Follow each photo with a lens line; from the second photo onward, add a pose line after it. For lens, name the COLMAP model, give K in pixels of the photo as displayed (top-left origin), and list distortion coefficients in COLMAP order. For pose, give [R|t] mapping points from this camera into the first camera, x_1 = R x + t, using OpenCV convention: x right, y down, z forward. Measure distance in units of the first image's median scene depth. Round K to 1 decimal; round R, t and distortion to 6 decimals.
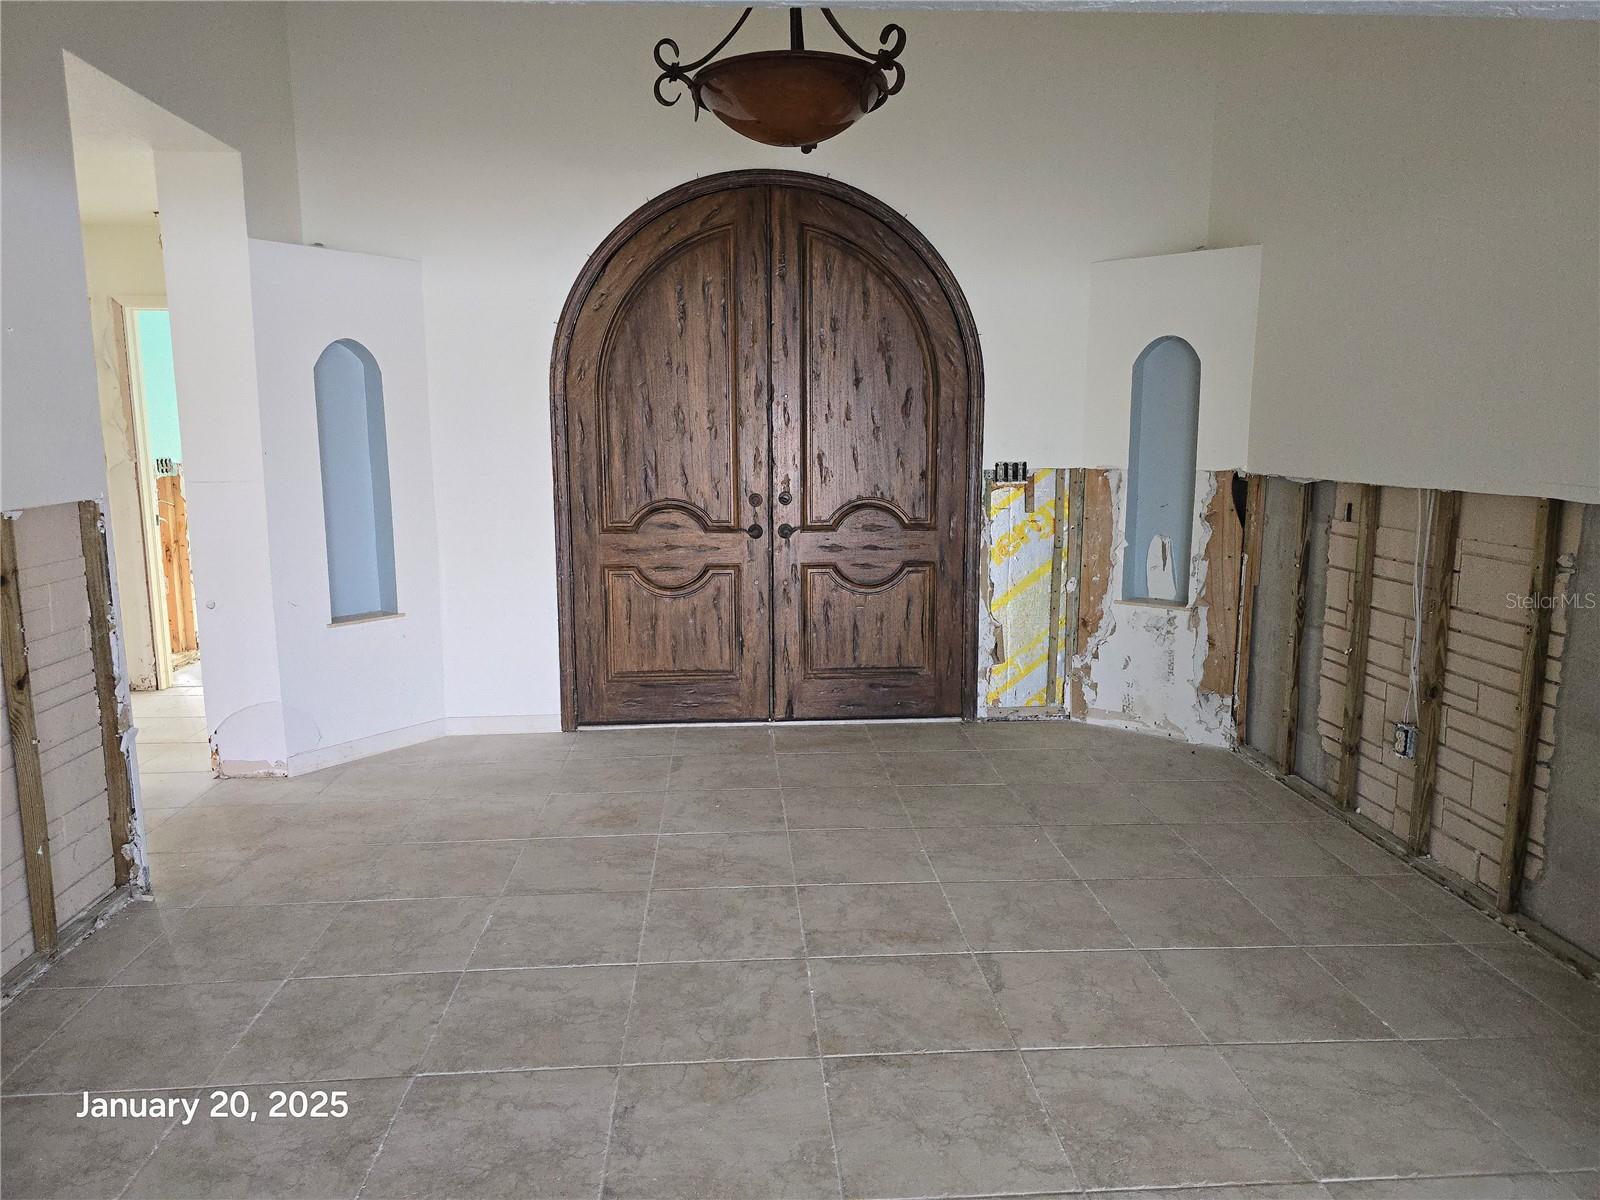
lens RADIAL K [[1062.0, 0, 790.7], [0, 1062.0, 608.1], [0, 0, 1]] dist [0.062531, -0.058435]
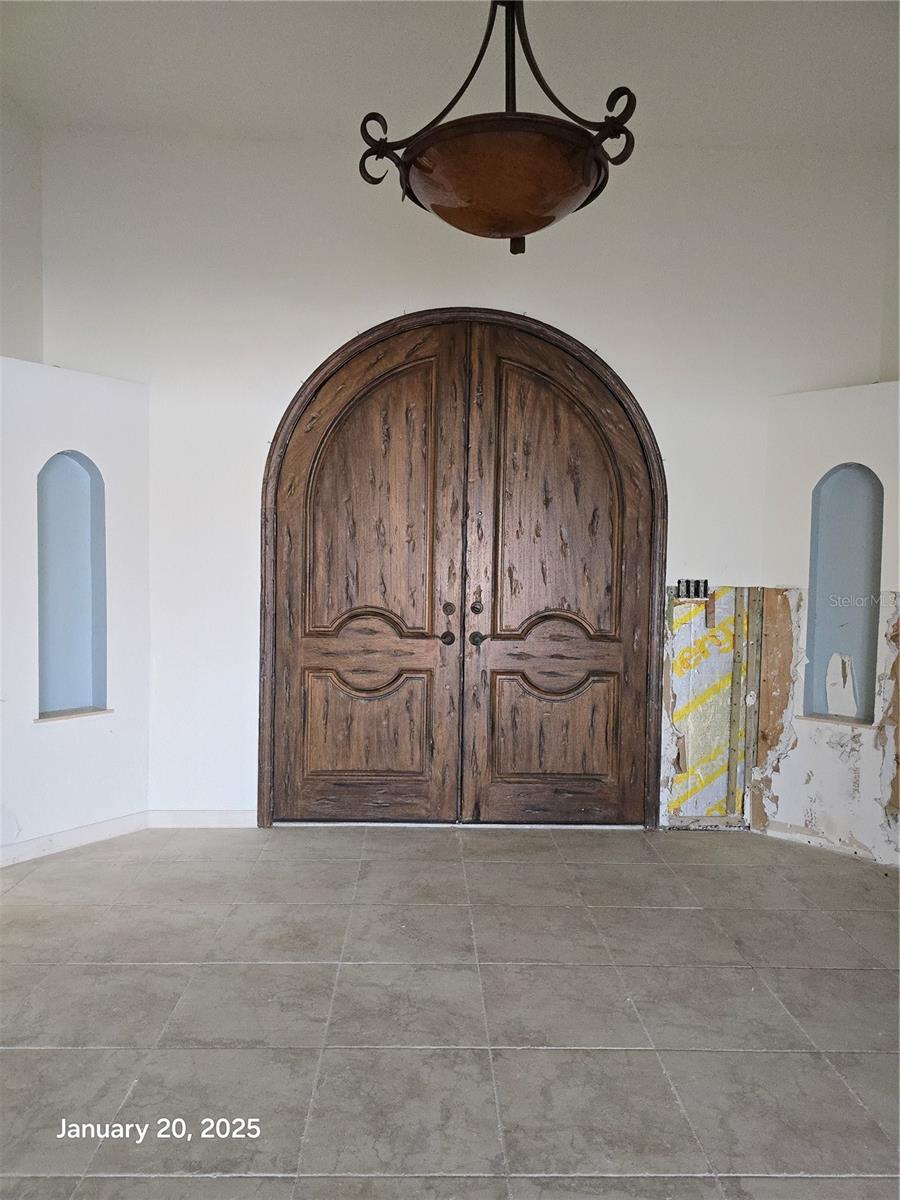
lens RADIAL K [[796.5, 0, 415.2], [0, 796.5, 583.0], [0, 0, 1]] dist [0.062531, -0.058435]
pose [[0.997537, 0.020311, -0.067139, -0.014477], [-0.029597, 0.989659, -0.140353, -0.015615], [0.063594, 0.141995, 0.987823, 0.218109]]
